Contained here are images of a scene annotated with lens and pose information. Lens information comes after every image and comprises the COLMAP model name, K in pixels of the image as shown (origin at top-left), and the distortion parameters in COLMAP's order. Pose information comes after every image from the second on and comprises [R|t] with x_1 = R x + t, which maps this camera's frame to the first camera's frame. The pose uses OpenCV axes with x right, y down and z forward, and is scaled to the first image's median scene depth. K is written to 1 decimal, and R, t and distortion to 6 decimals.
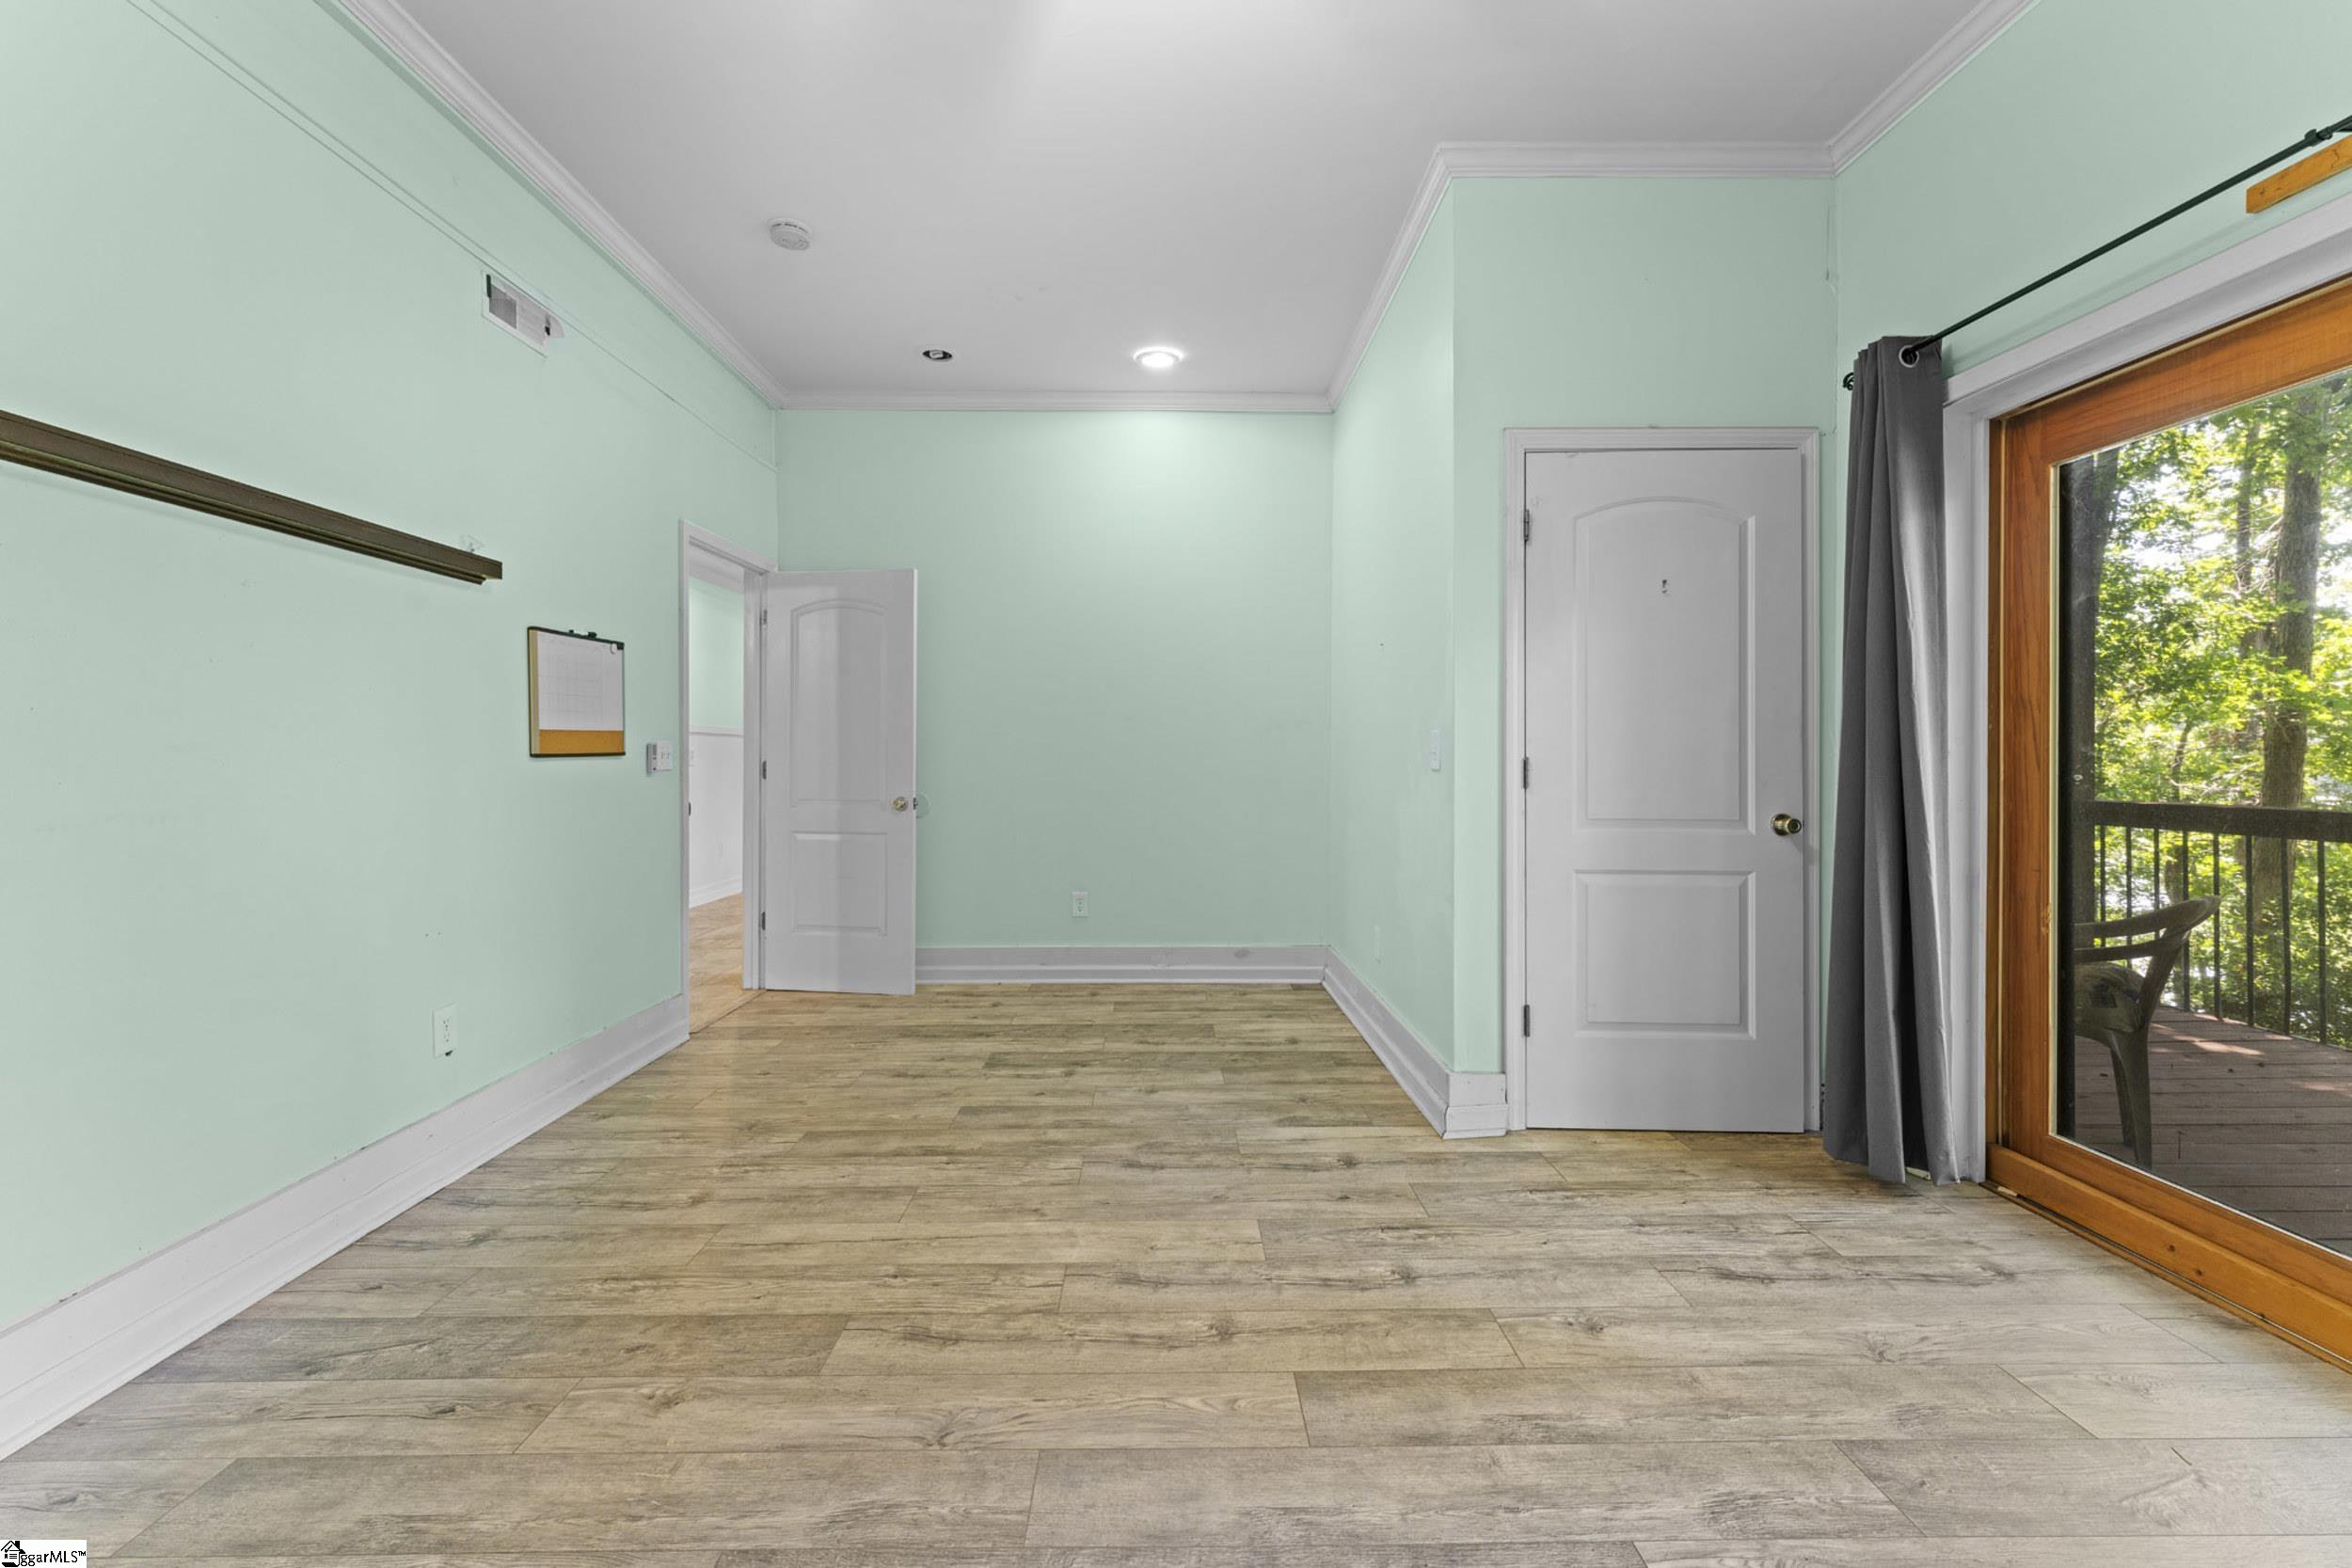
lens RADIAL K [[951.1, 0, 1169.5], [0, 951.1, 768.0], [0, 0, 1]] dist [0.000797, -0.000270]
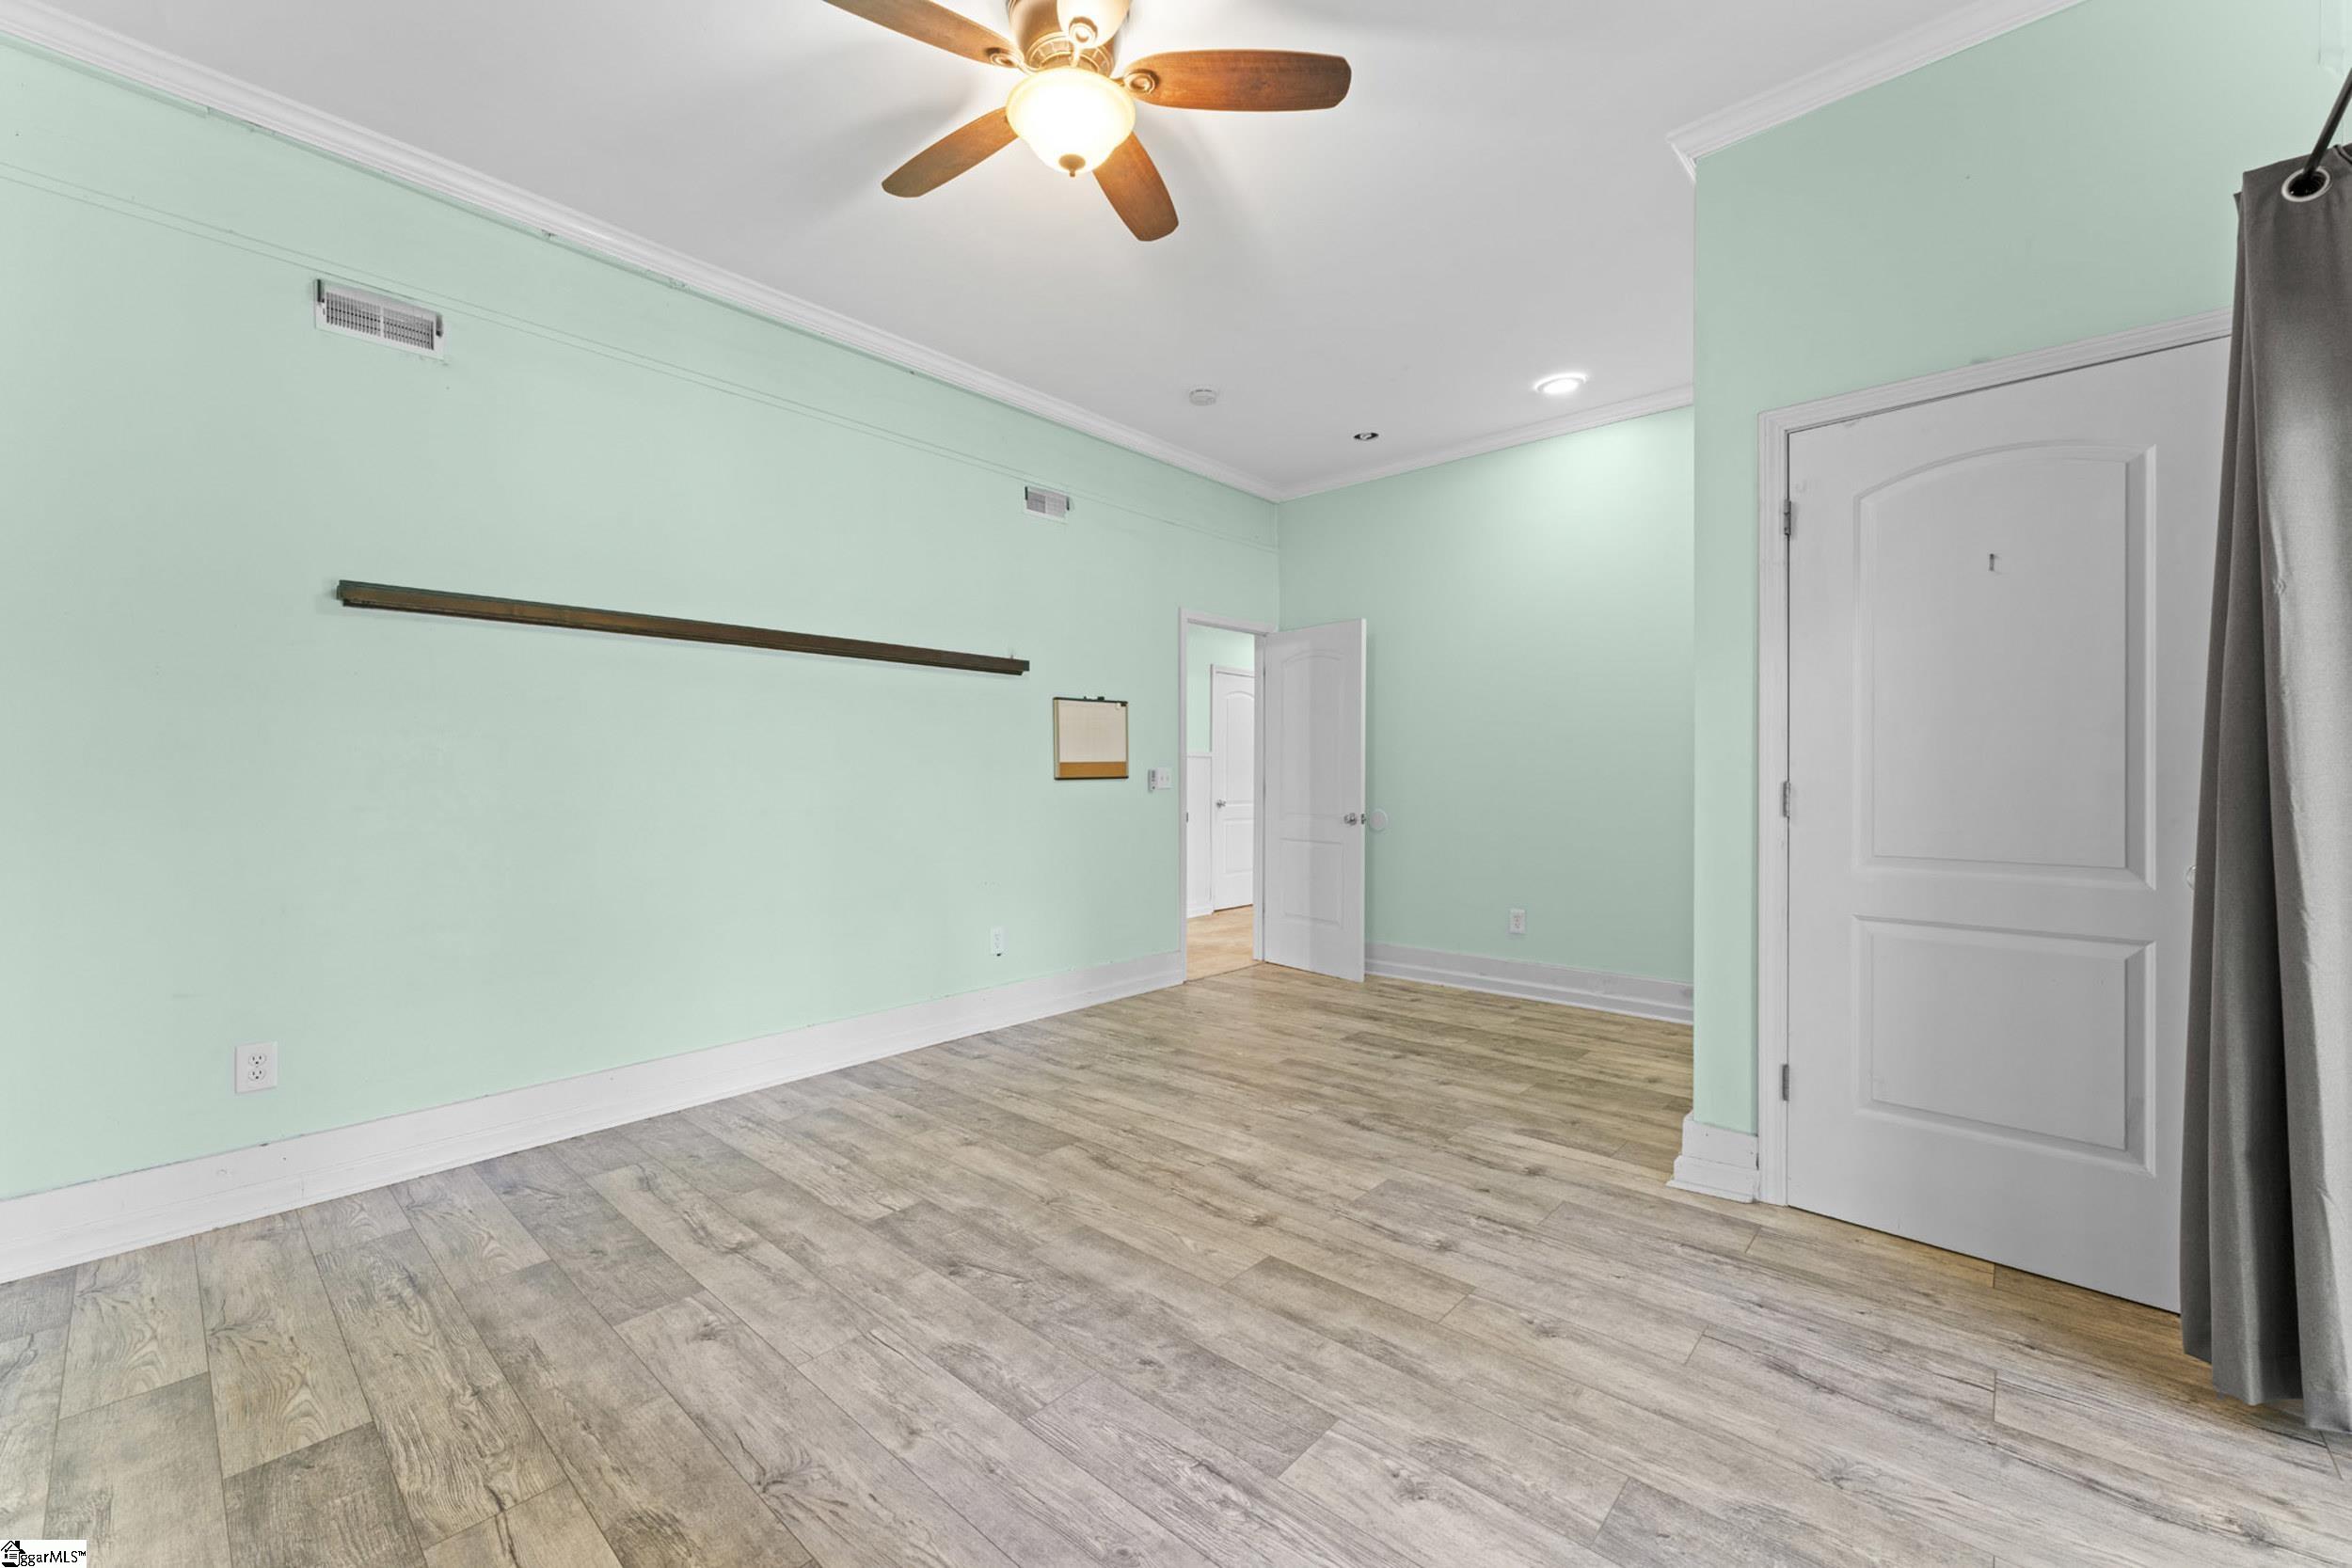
lens RADIAL K [[953.8, 0, 1176.0], [0, 953.8, 784.0], [0, 0, 1]] dist [0.000081, 0.000042]
pose [[0.731555, 0.004215, -0.681769, 0.593156], [-0.007675, 0.999968, -0.002053, -0.002775], [0.681739, 0.006735, 0.731565, -0.027624]]
